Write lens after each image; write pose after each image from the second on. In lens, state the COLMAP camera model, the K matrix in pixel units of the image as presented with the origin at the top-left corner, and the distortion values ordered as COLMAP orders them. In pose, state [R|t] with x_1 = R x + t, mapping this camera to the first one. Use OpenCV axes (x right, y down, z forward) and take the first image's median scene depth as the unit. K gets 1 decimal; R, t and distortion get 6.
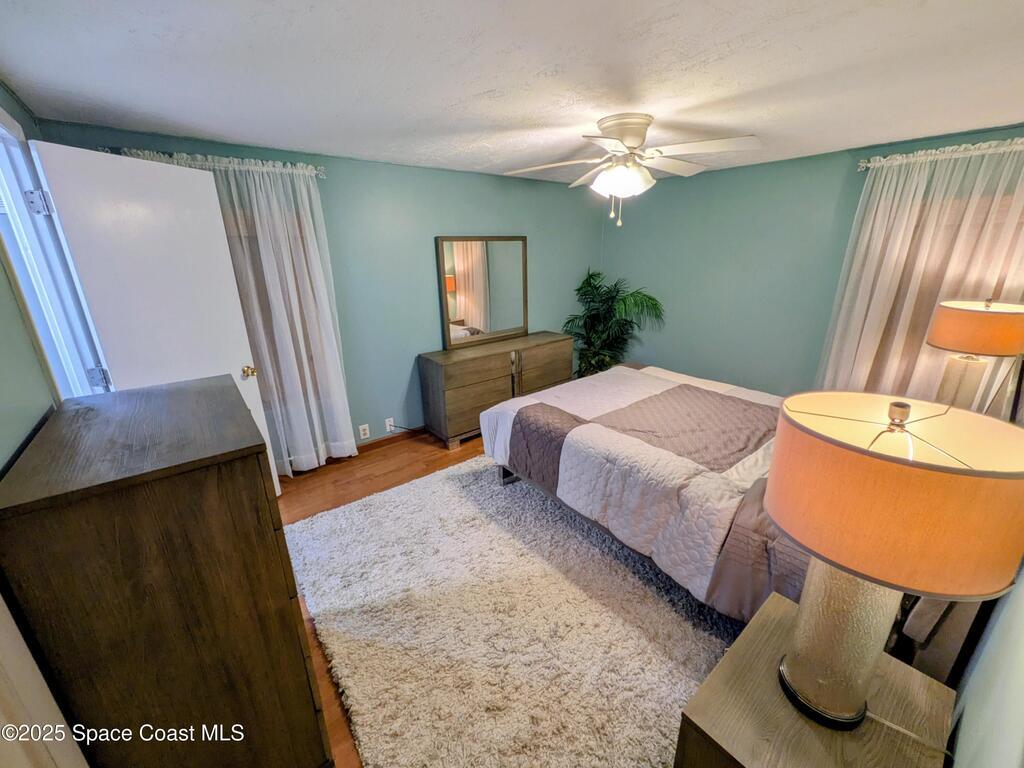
lens RADIAL K [[403.4, 0, 509.4], [0, 403.4, 383.5], [0, 0, 1]] dist [-0.001820, 0.000187]
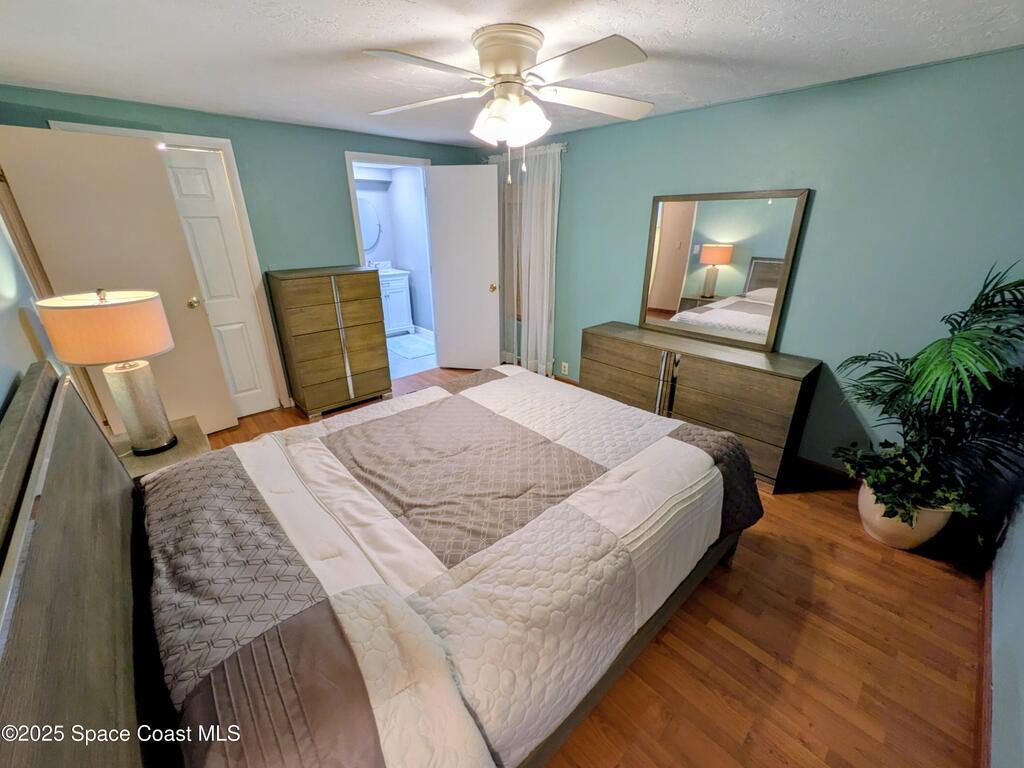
lens RADIAL K [[410.3, 0, 512.0], [0, 410.3, 384.0], [0, 0, 1]] dist [-0.001694, -0.000256]
pose [[0.076542, 0.393855, -0.915980, 1.042074], [-0.310009, 0.882543, 0.353572, -0.303052], [0.947647, 0.256899, 0.189650, 0.871589]]
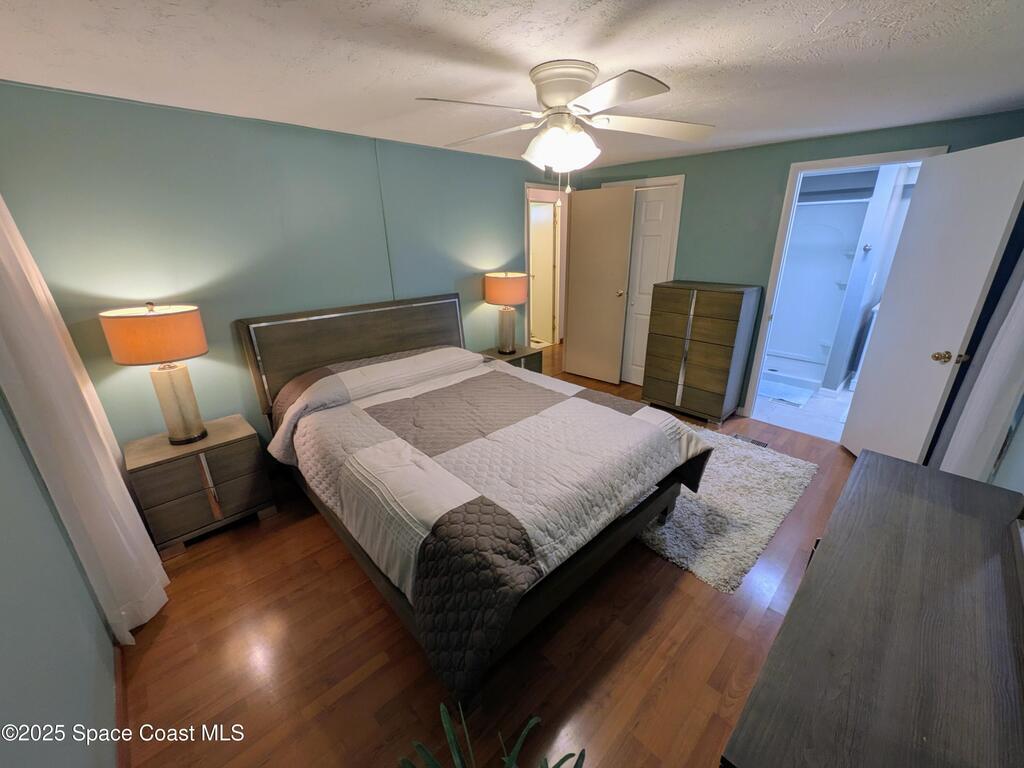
lens RADIAL K [[410.3, 0, 512.0], [0, 410.3, 384.0], [0, 0, 1]] dist [-0.001694, -0.000256]
pose [[-0.994855, 0.059204, -0.082211, 0.412962], [-0.004480, 0.784976, 0.619510, -0.567863], [0.101211, 0.616690, -0.780672, 1.695877]]
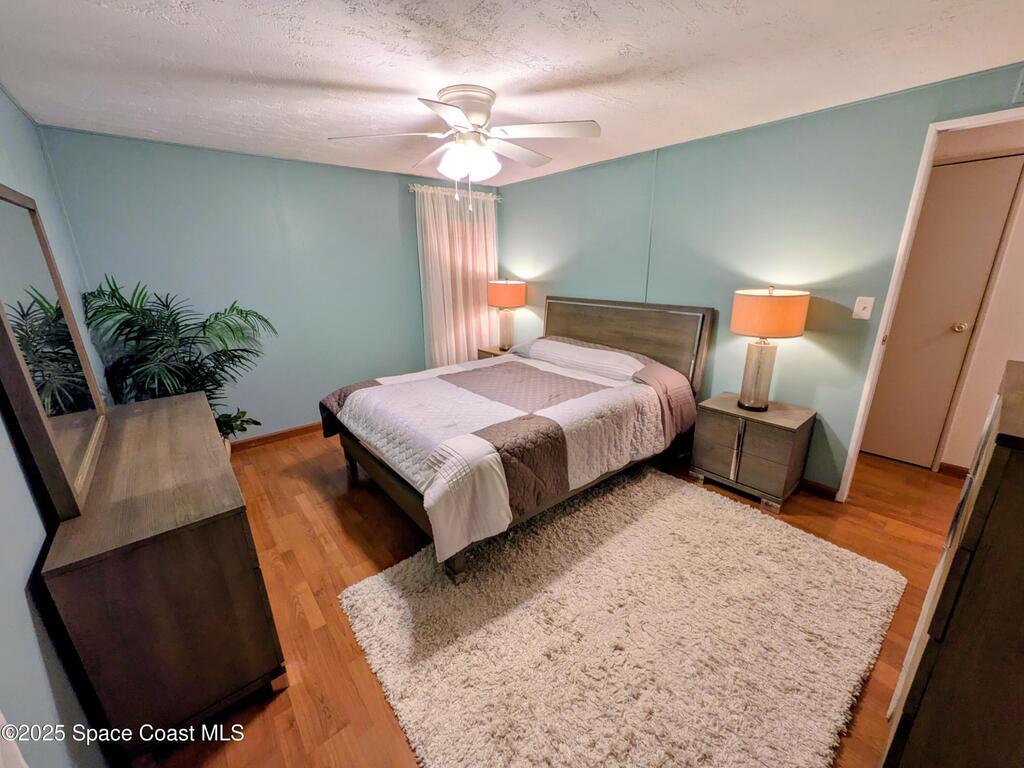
lens RADIAL K [[410.3, 0, 512.0], [0, 410.3, 384.0], [0, 0, 1]] dist [-0.001694, -0.000256]
pose [[-0.024871, -0.269526, 0.962672, -0.677633], [0.325968, 0.908153, 0.262683, -0.226595], [-0.945054, 0.320333, 0.065270, 0.895881]]
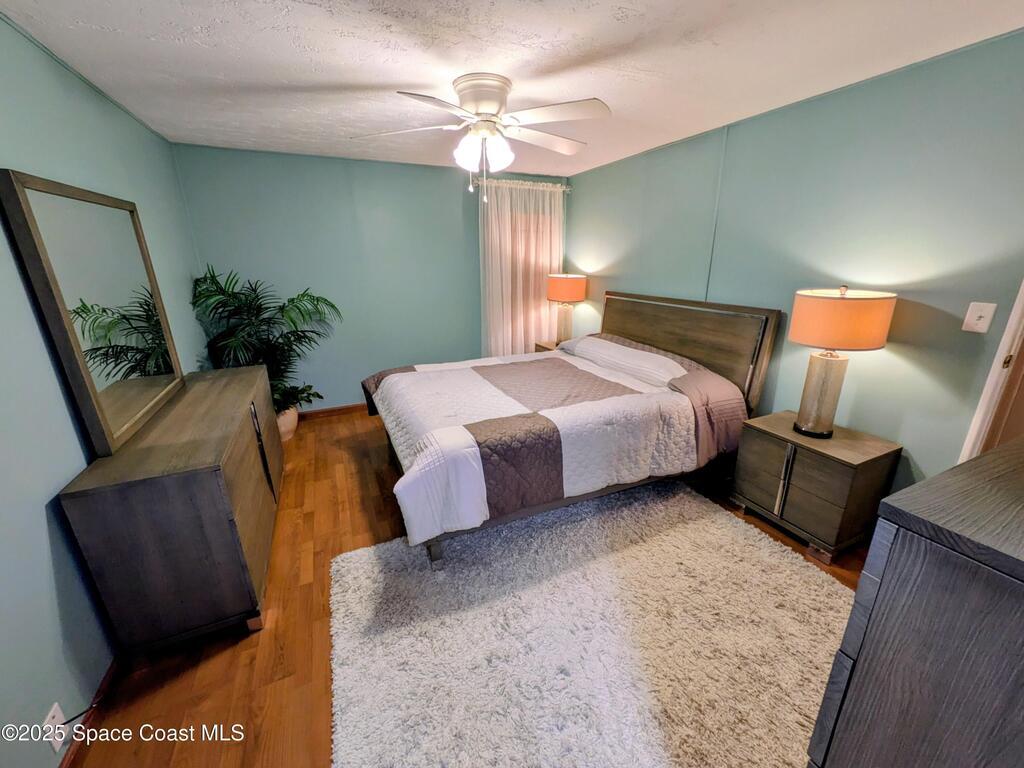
lens RADIAL K [[410.3, 0, 512.0], [0, 410.3, 384.0], [0, 0, 1]] dist [-0.001694, -0.000256]
pose [[0.242463, -0.274344, 0.930563, -0.632065], [0.308456, 0.931211, 0.194165, -0.155458], [-0.919819, 0.239960, 0.310408, 0.693224]]
